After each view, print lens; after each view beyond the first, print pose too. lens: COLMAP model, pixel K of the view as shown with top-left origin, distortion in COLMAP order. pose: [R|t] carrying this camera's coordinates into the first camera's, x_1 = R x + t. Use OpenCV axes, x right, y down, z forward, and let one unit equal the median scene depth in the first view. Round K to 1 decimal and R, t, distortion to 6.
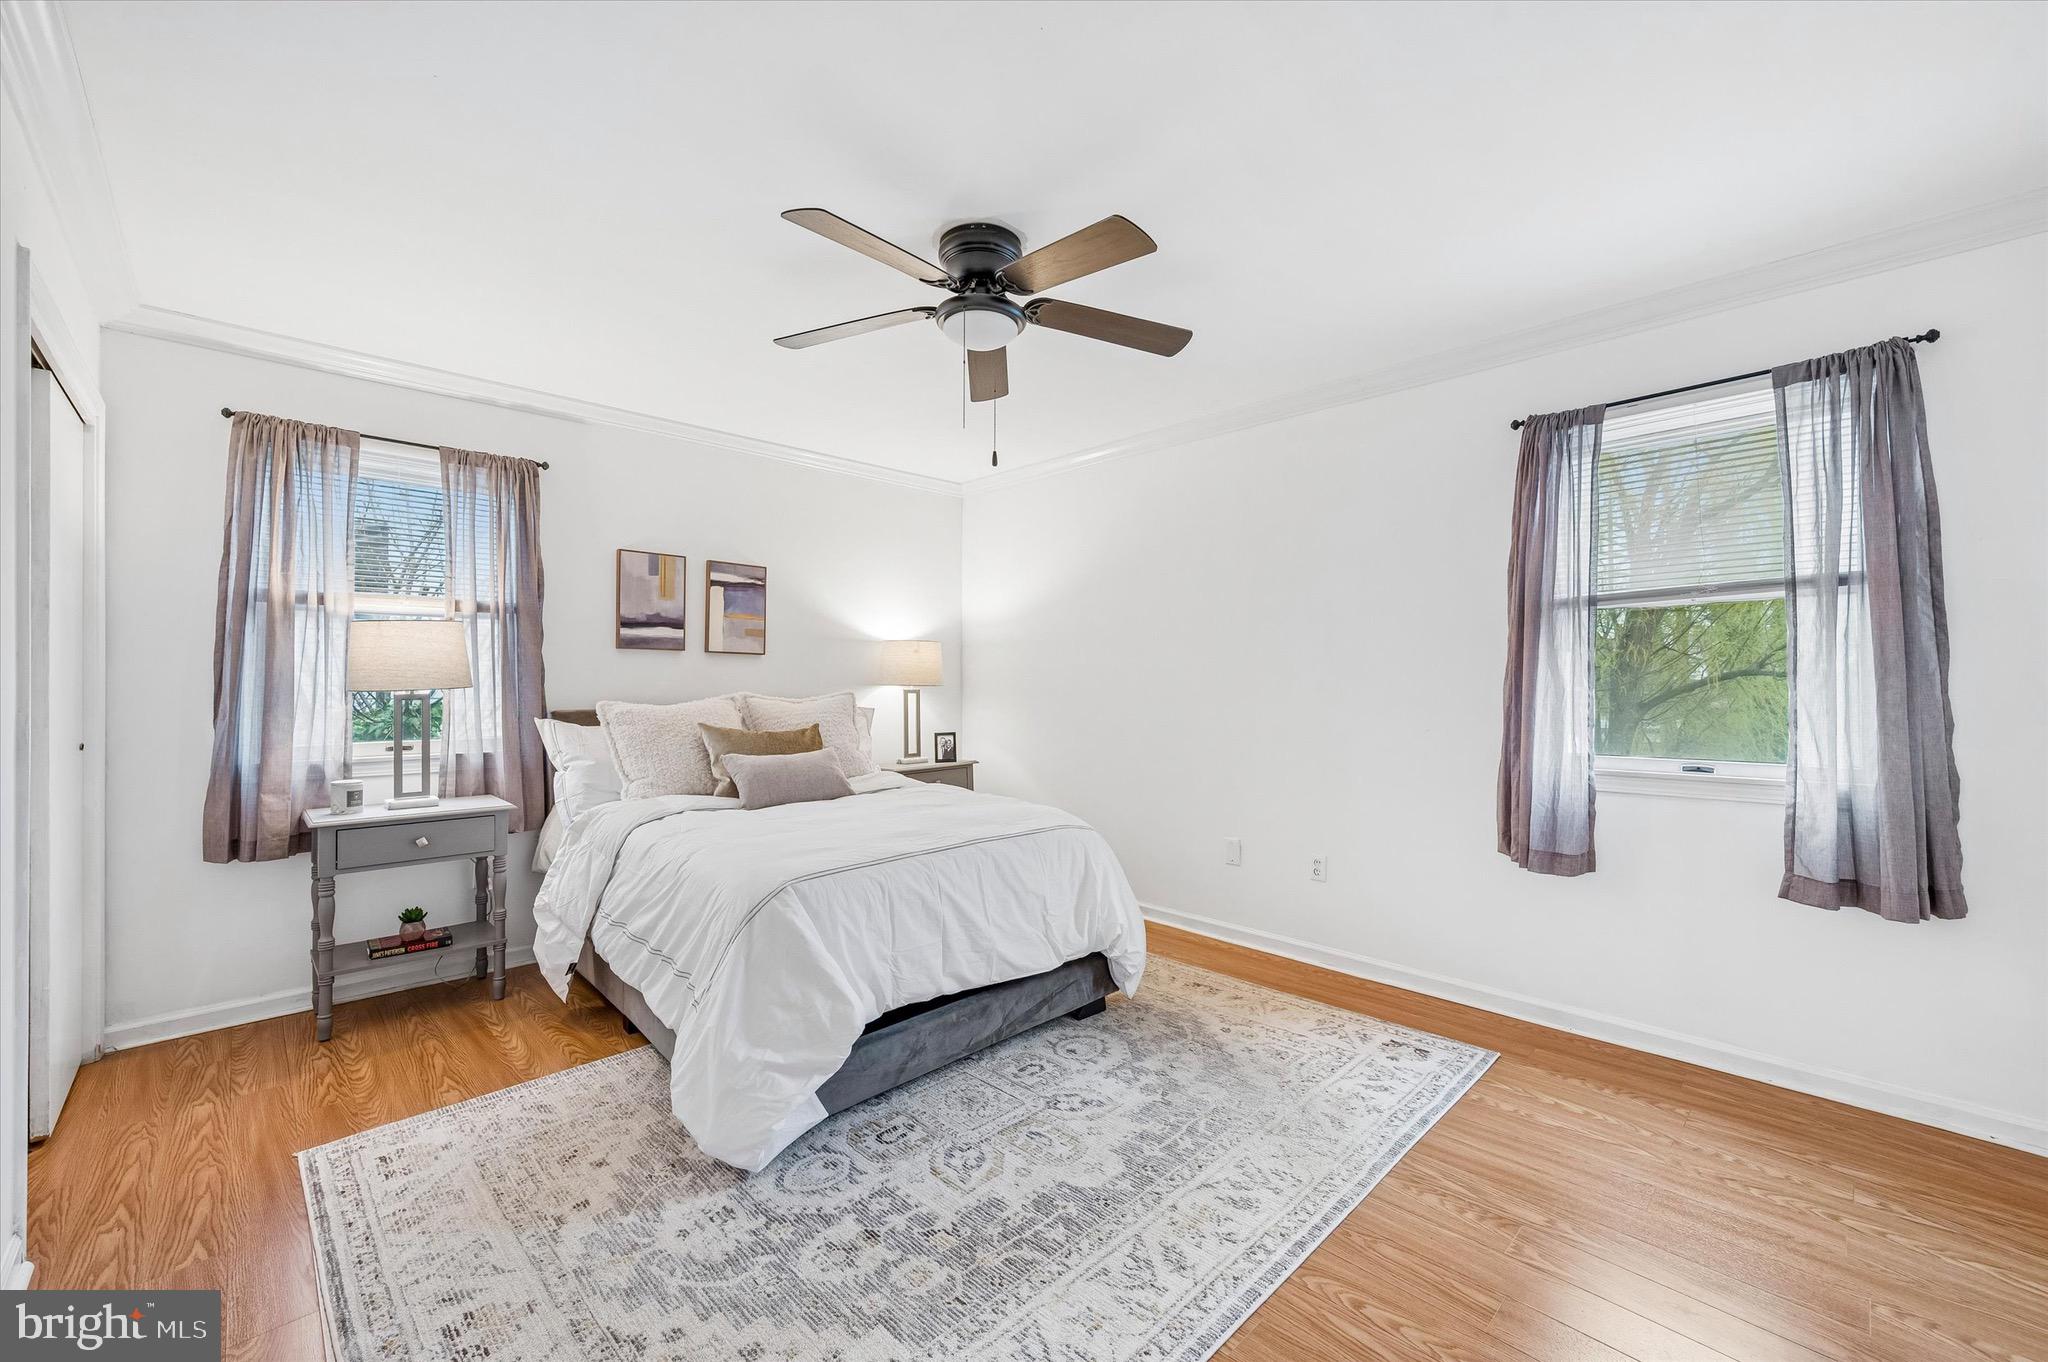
lens RADIAL K [[813.8, 0, 1029.0], [0, 813.8, 683.4], [0, 0, 1]] dist [-0.001217, -0.000387]
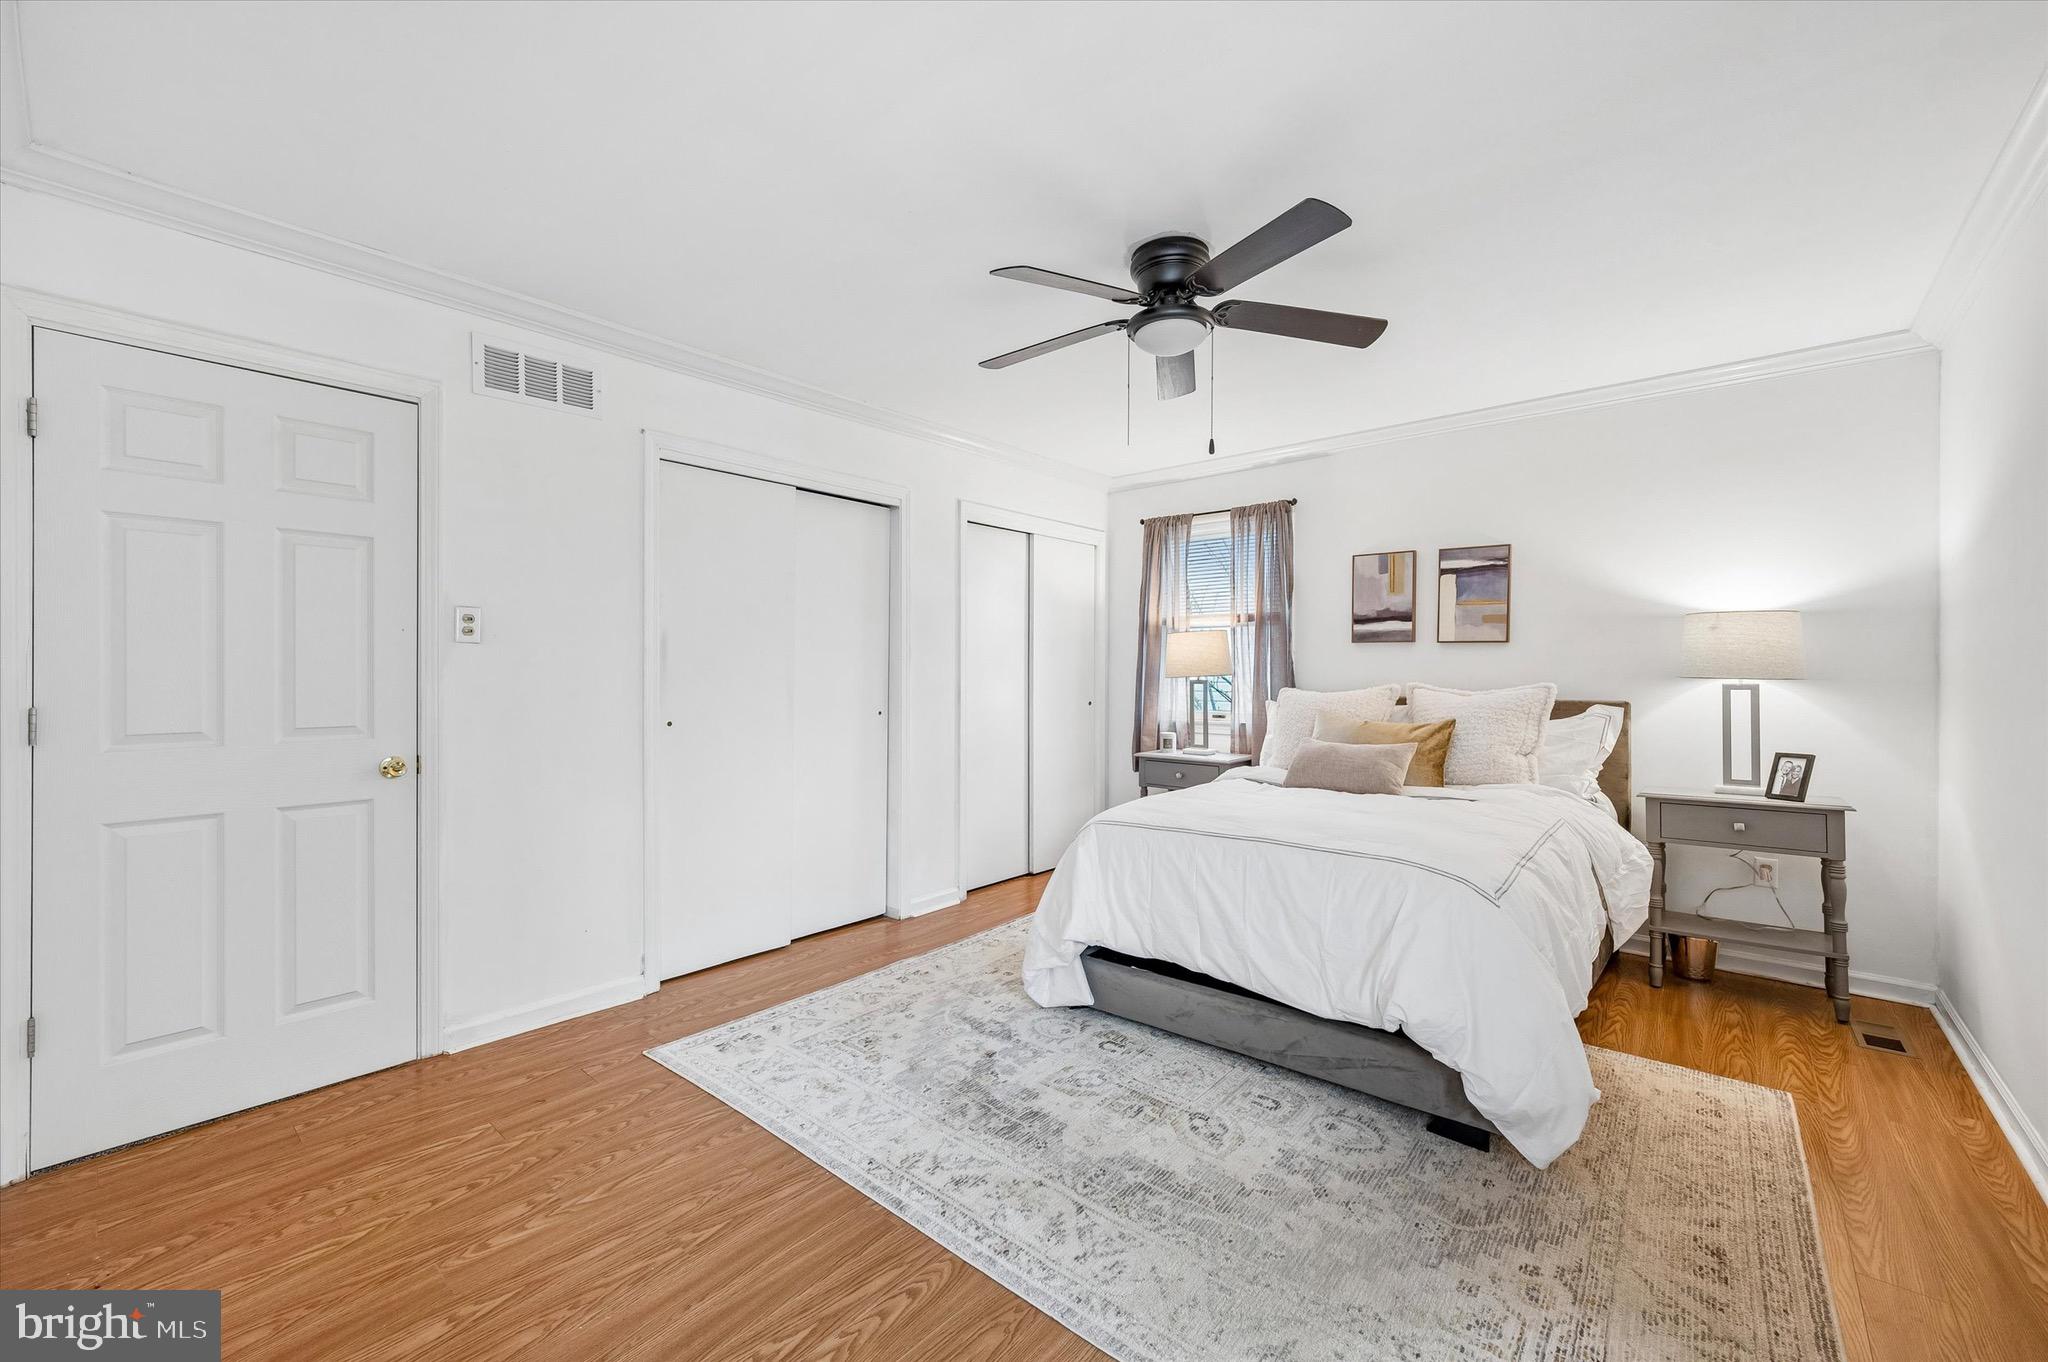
lens RADIAL K [[813.8, 0, 1029.0], [0, 813.8, 683.4], [0, 0, 1]] dist [-0.001217, -0.000387]
pose [[0.092880, 0.021348, -0.995448, 0.637955], [0.002444, 0.999762, 0.021669, -0.012521], [0.995674, -0.004446, 0.092806, 0.472349]]
